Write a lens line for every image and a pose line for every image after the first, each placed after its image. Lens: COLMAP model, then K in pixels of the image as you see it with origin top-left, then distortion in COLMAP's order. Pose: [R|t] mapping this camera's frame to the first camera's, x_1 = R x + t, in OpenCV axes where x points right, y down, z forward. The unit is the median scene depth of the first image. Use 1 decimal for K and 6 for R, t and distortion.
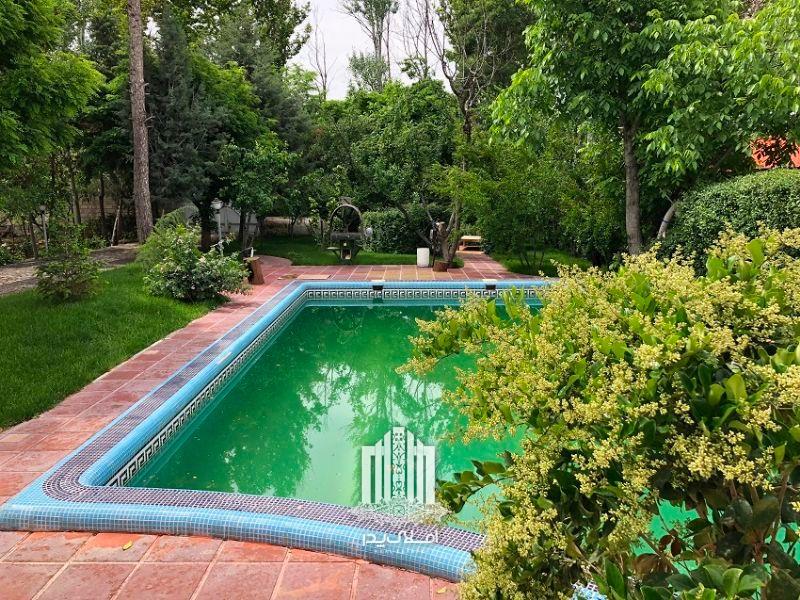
lens RADIAL K [[666.5, 0, 399.1], [0, 666.5, 302.7], [0, 0, 1]] dist [0.025378, -0.034875]
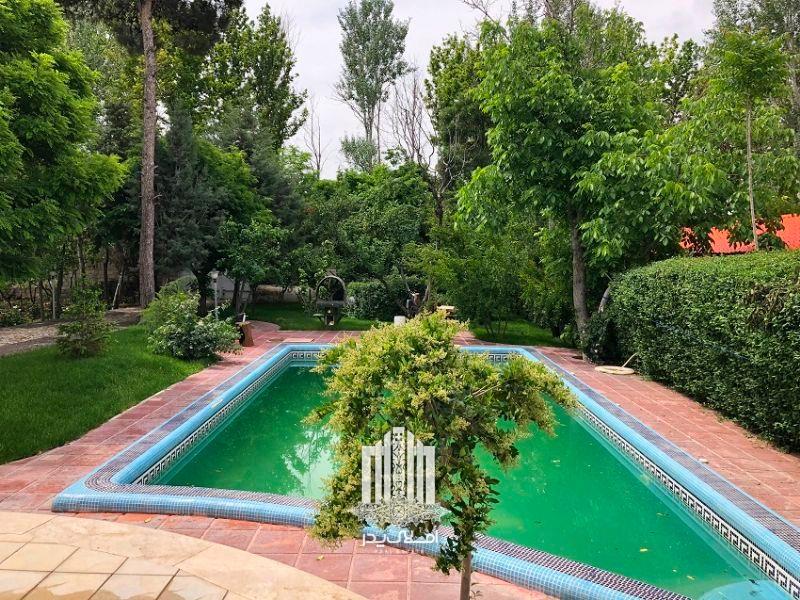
lens RADIAL K [[666.5, 0, 399.8], [0, 666.5, 298.7], [0, 0, 1]] dist [0.025378, -0.034875]
pose [[0.999739, 0.019143, 0.012497, 0.028633], [-0.017678, 0.993954, -0.108366, 0.010623], [-0.014496, 0.108117, 0.994032, -0.130502]]
